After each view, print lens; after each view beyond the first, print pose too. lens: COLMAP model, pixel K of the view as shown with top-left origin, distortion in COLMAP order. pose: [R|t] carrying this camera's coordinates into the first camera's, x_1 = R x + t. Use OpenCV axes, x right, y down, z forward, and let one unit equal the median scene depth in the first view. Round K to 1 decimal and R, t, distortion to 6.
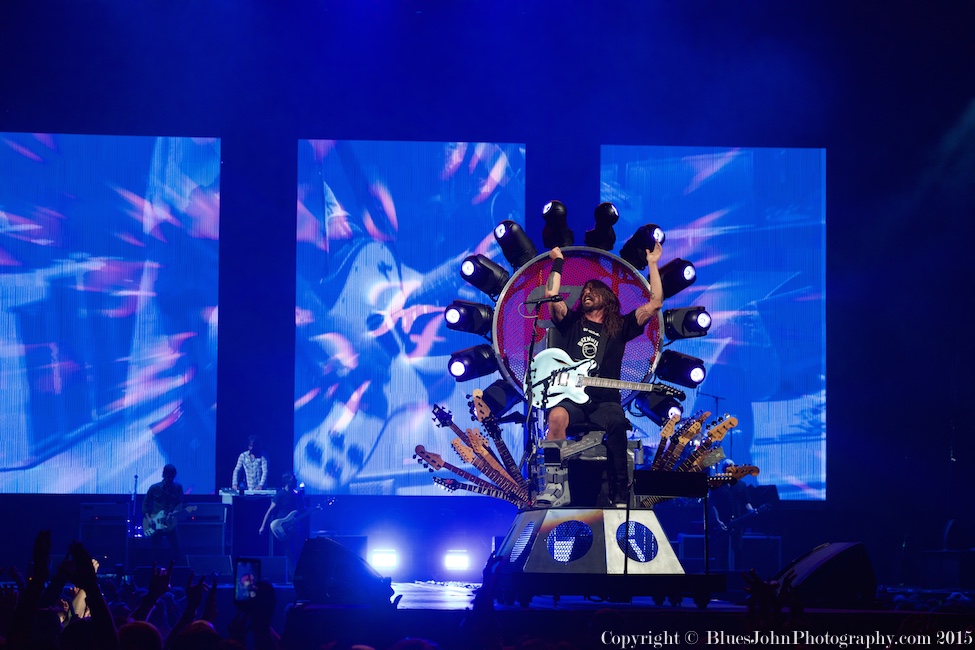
lens RADIAL K [[2702.5, 0, 487.5], [0, 2702.5, 325.0], [0, 0, 1]] dist [0.255049, 0.184836]
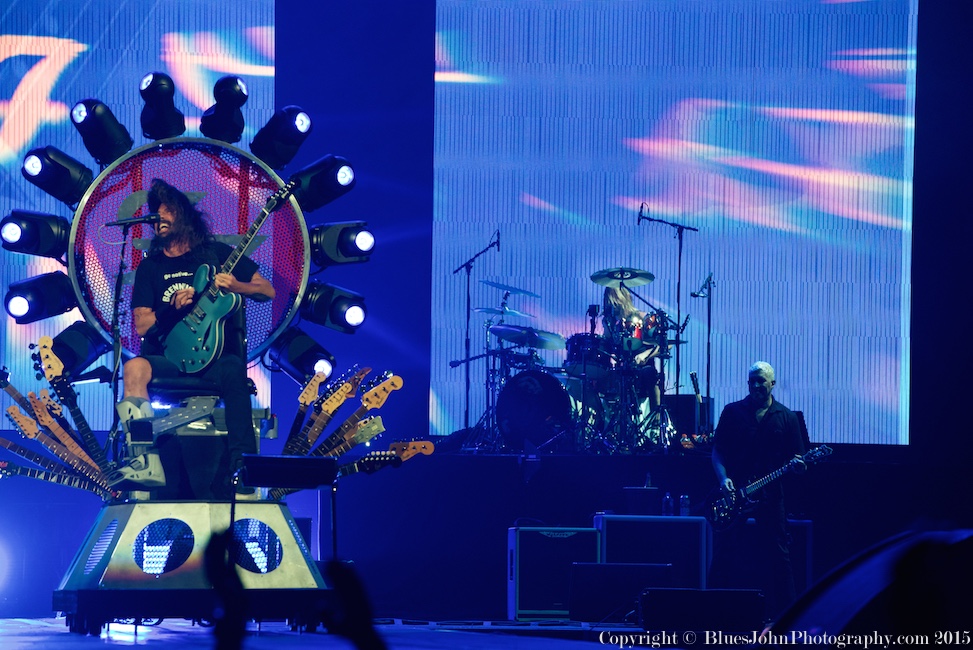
lens RADIAL K [[5575.9, 0, 486.5], [0, 5575.9, 325.0], [0, 0, 1]] dist [2.507481, -4.660182]
pose [[0.998807, 0.004142, 0.048664, 0.039812], [-0.006316, 0.998985, 0.044605, -0.046704], [-0.048430, -0.044860, 0.997819, -0.506609]]
